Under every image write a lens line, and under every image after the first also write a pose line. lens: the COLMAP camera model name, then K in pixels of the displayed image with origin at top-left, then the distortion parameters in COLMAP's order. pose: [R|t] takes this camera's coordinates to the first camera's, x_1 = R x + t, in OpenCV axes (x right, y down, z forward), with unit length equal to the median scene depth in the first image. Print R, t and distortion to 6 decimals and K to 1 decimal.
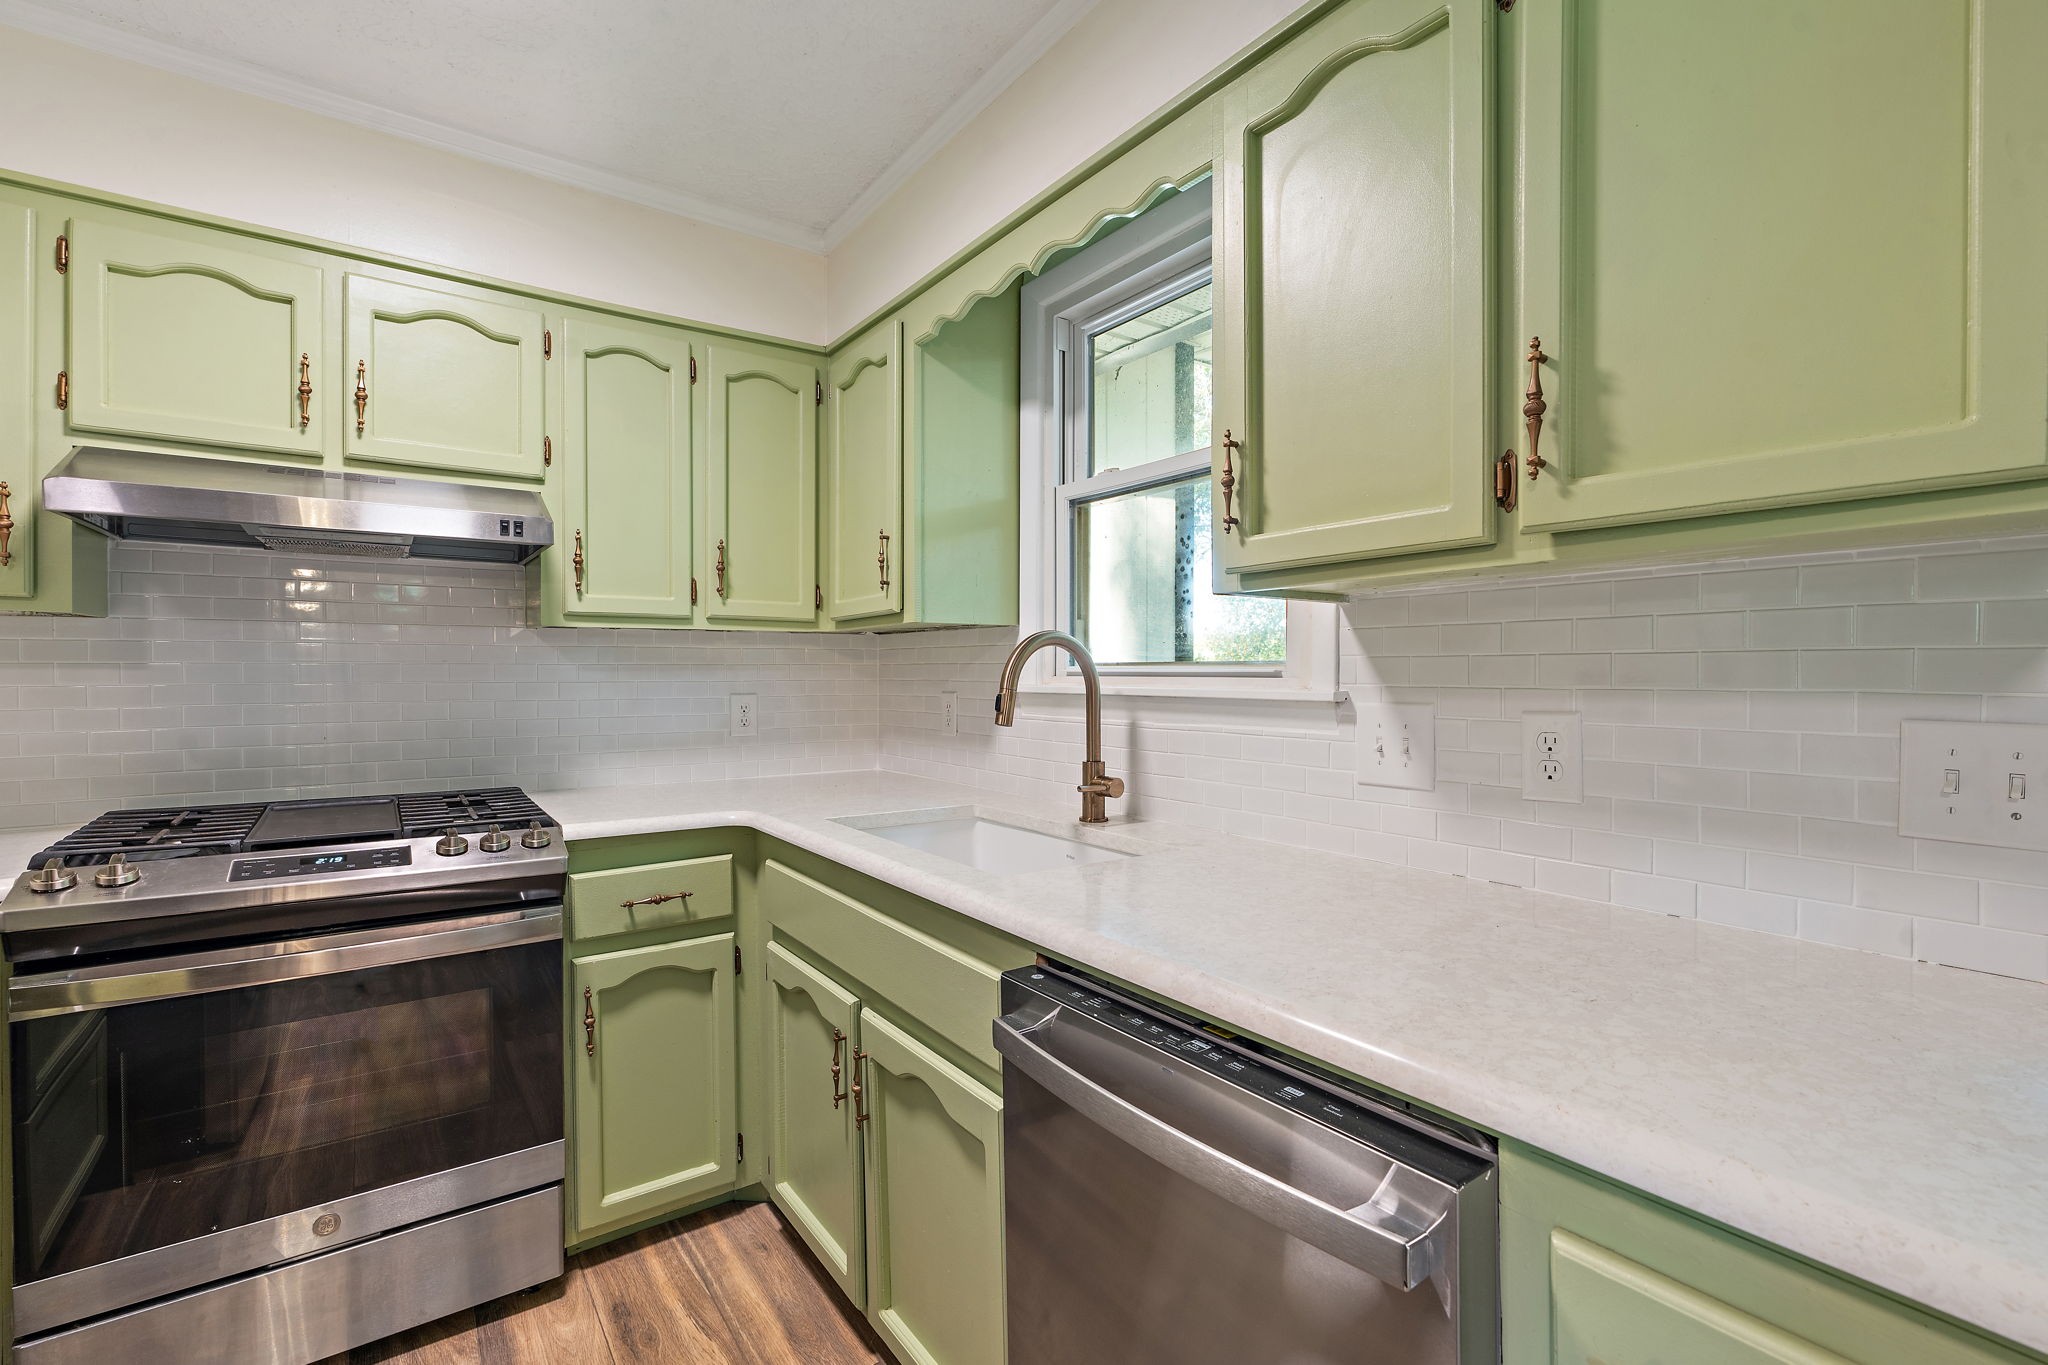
lens RADIAL K [[924.6, 0, 1030.0], [0, 924.6, 679.0], [0, 0, 1]] dist [-0.012331, 0.002906]
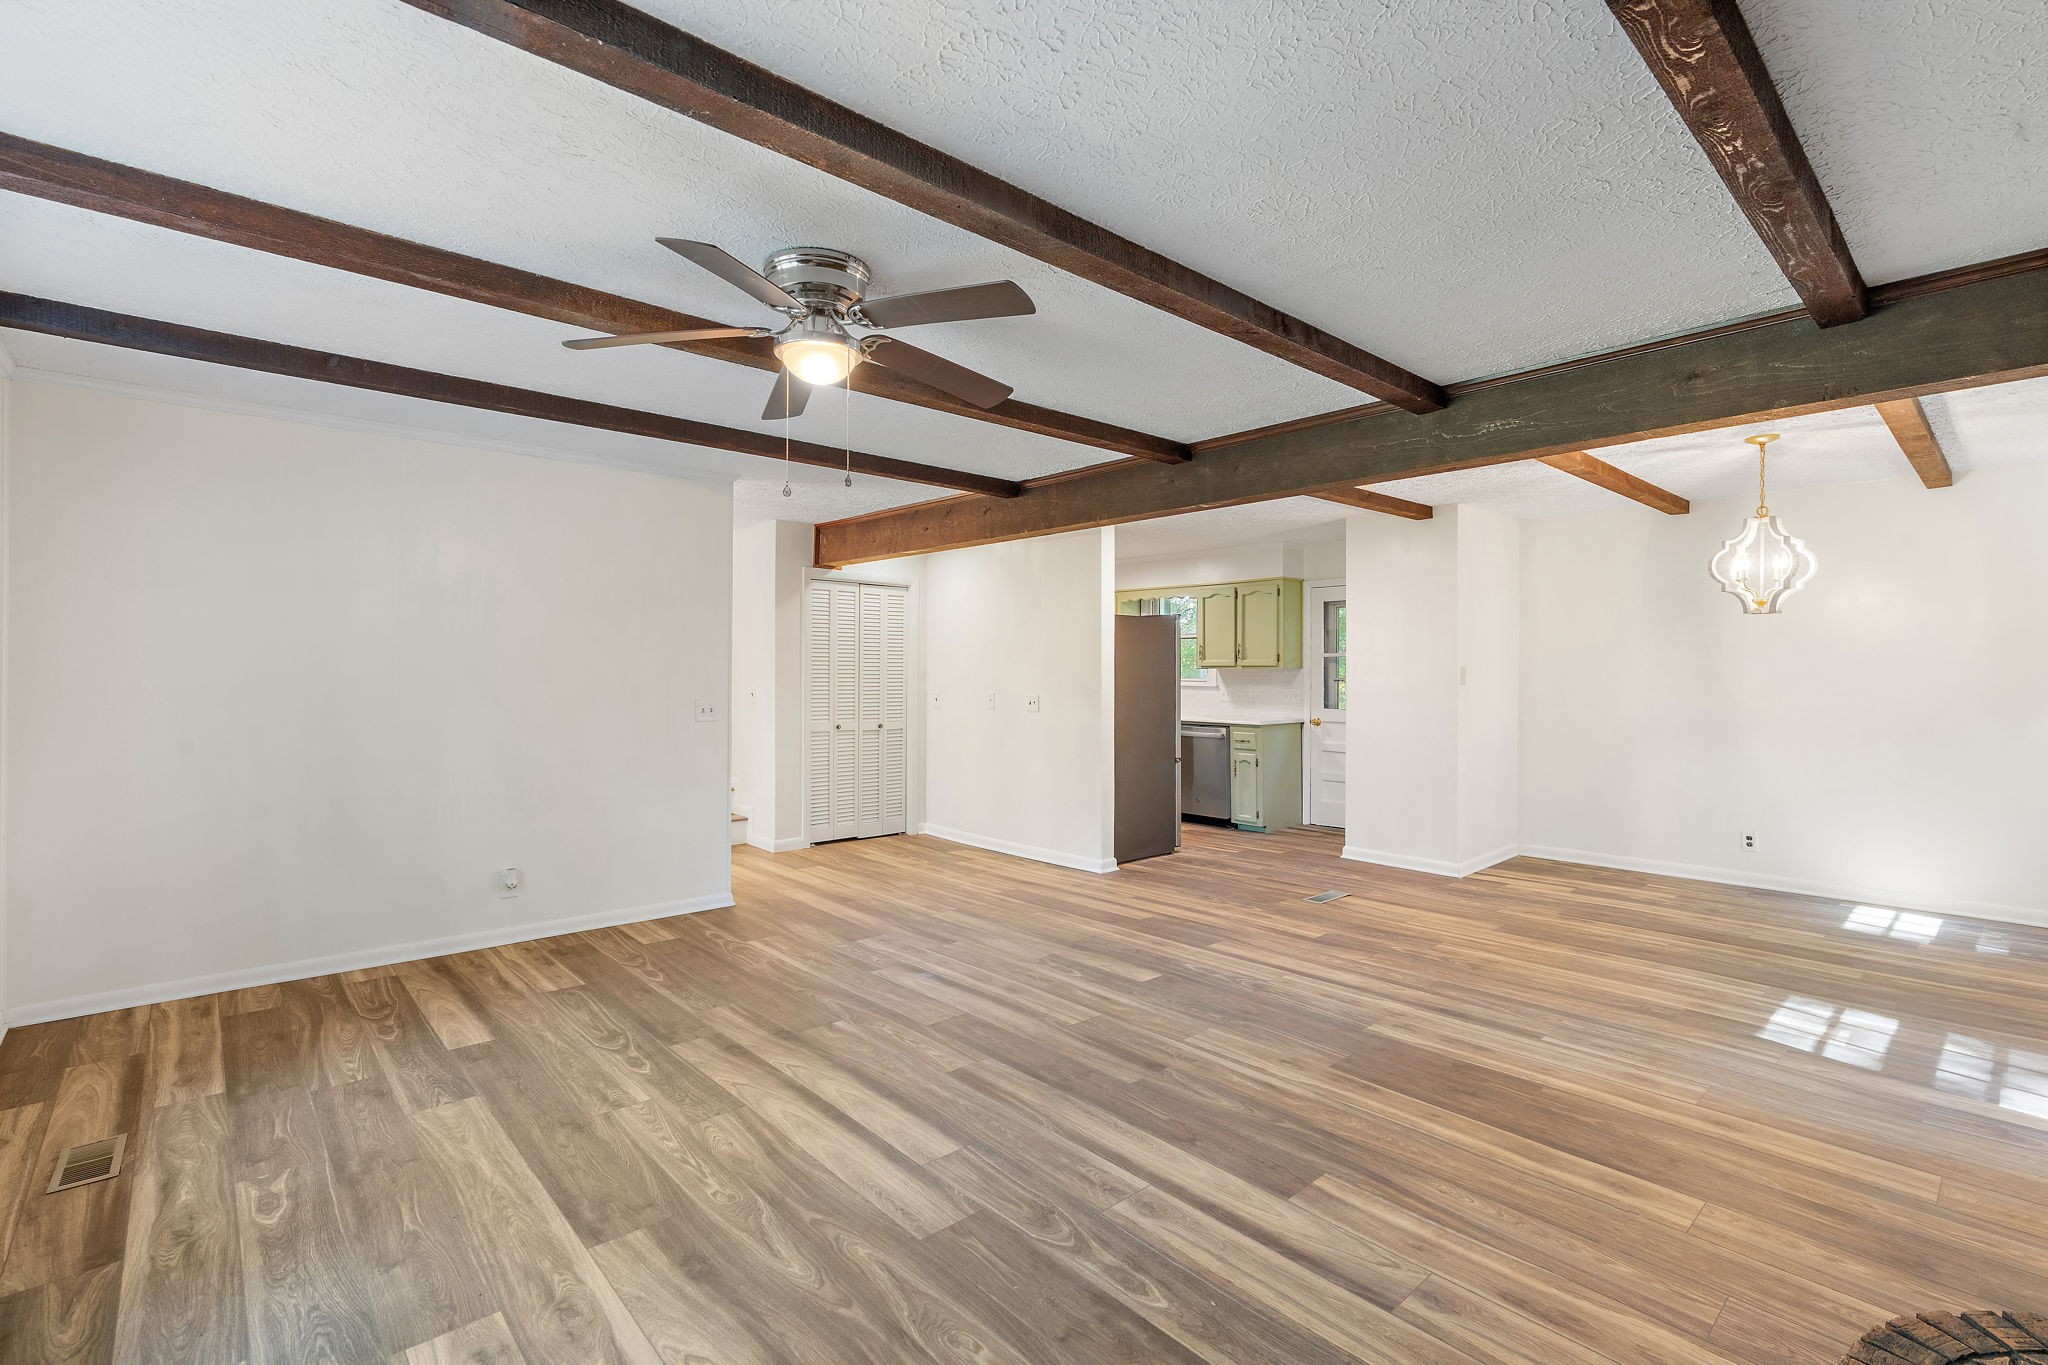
lens RADIAL K [[924.6, 0, 1031.6], [0, 924.6, 680.3], [0, 0, 1]] dist [-0.012331, 0.002906]
pose [[0.994446, -0.000734, 0.105247, -1.086891], [-0.000435, 0.999938, 0.011085, -0.060419], [-0.105248, -0.011070, 0.994384, -3.528236]]
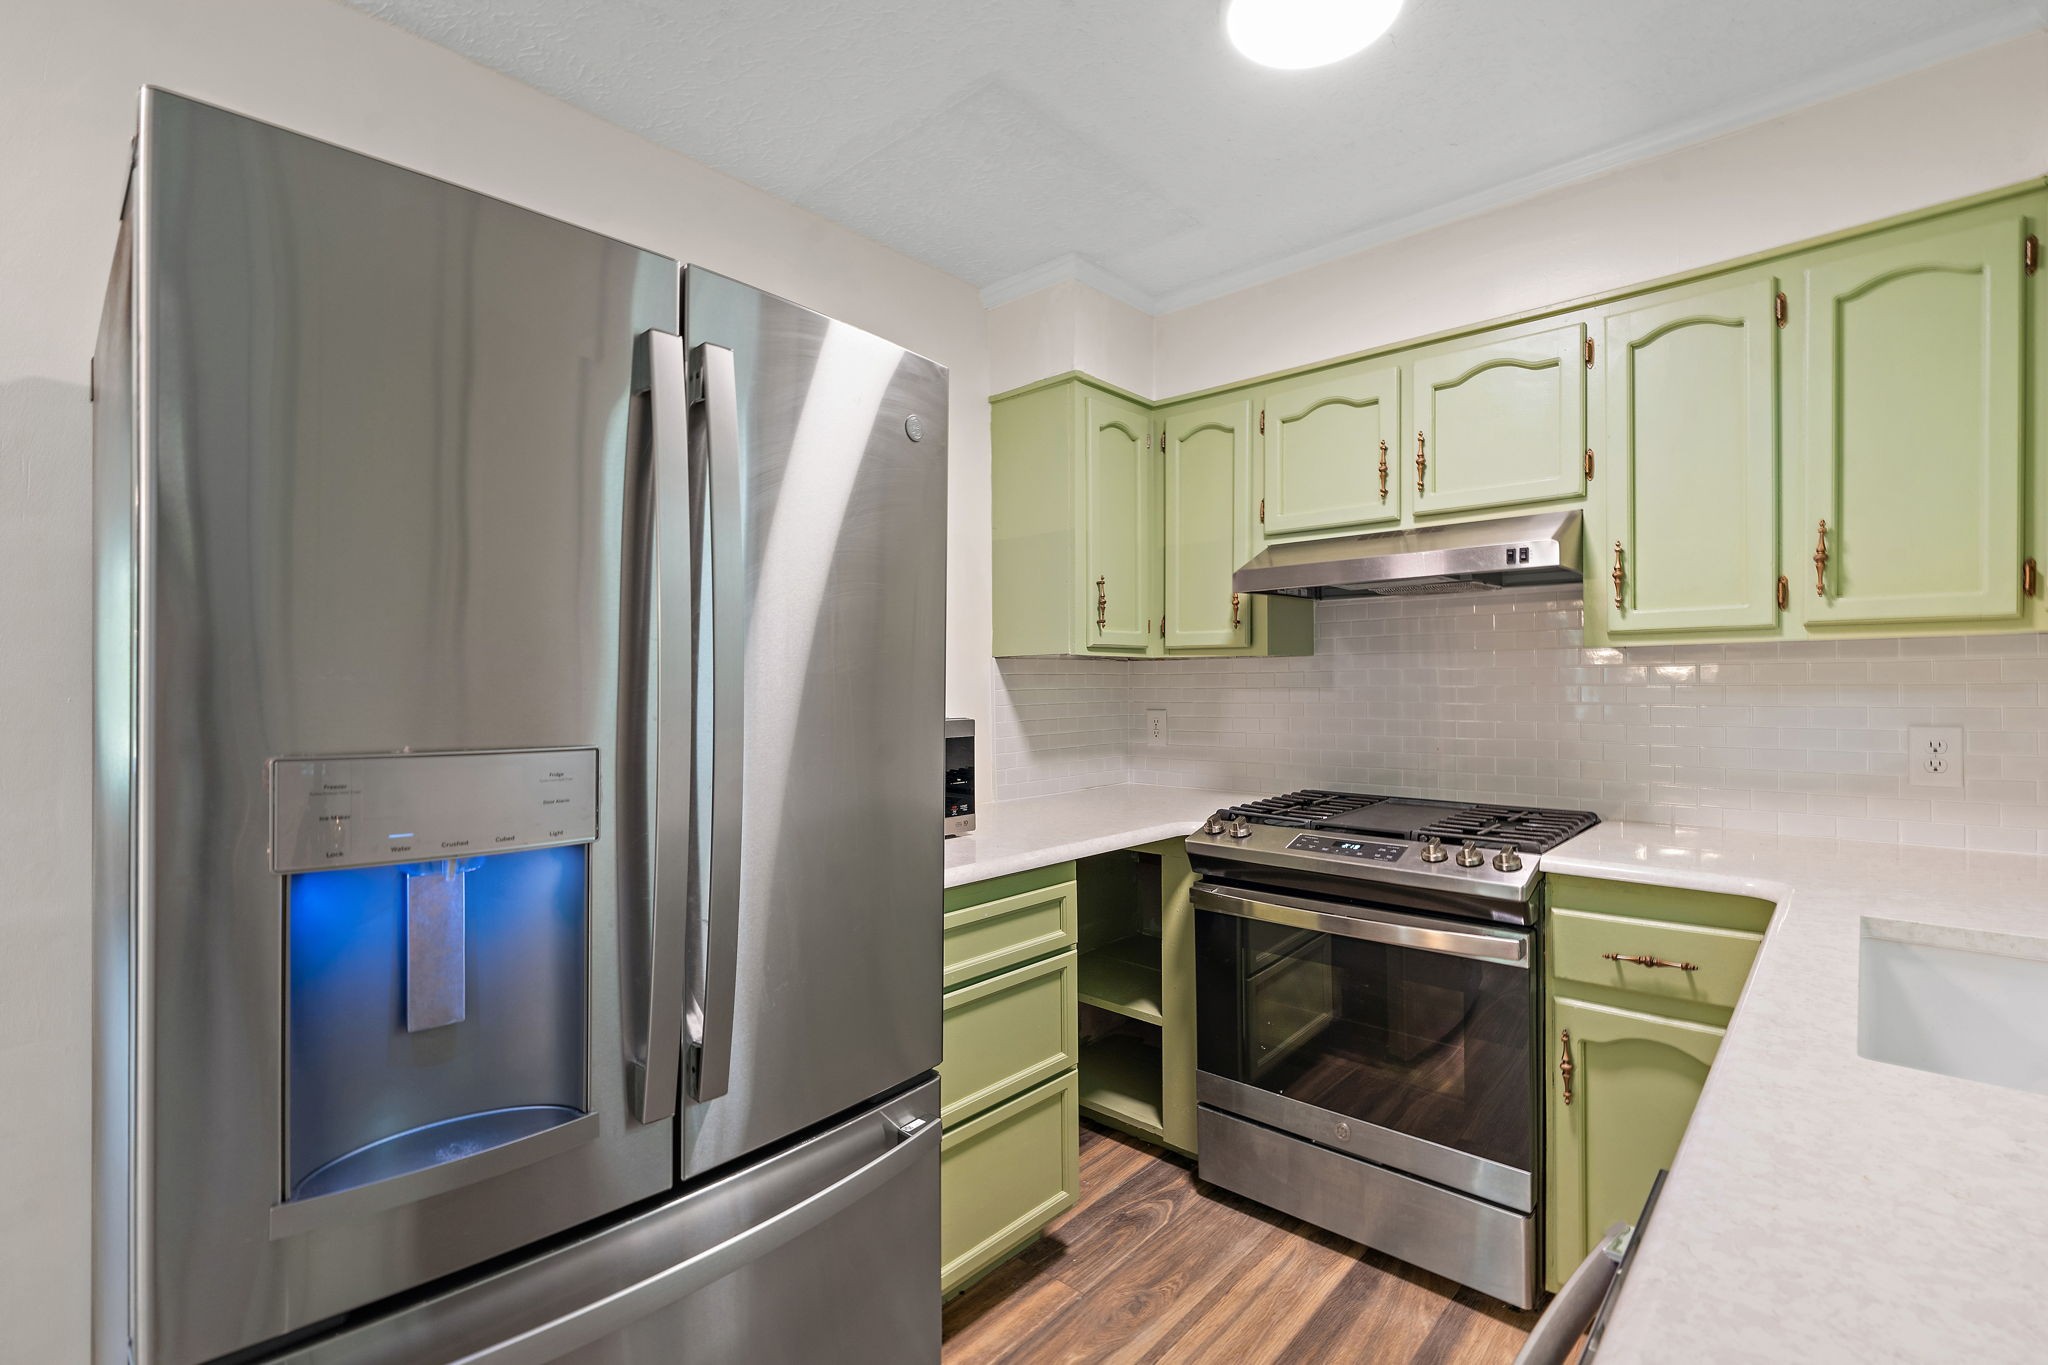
lens RADIAL K [[924.6, 0, 1036.2], [0, 924.6, 695.7], [0, 0, 1]] dist [-0.012331, 0.002906]
pose [[0.203009, 0.007287, -0.979150, 0.331224], [-0.001373, 0.999973, 0.007158, -0.015338], [0.979176, -0.000109, 0.203014, 0.275083]]
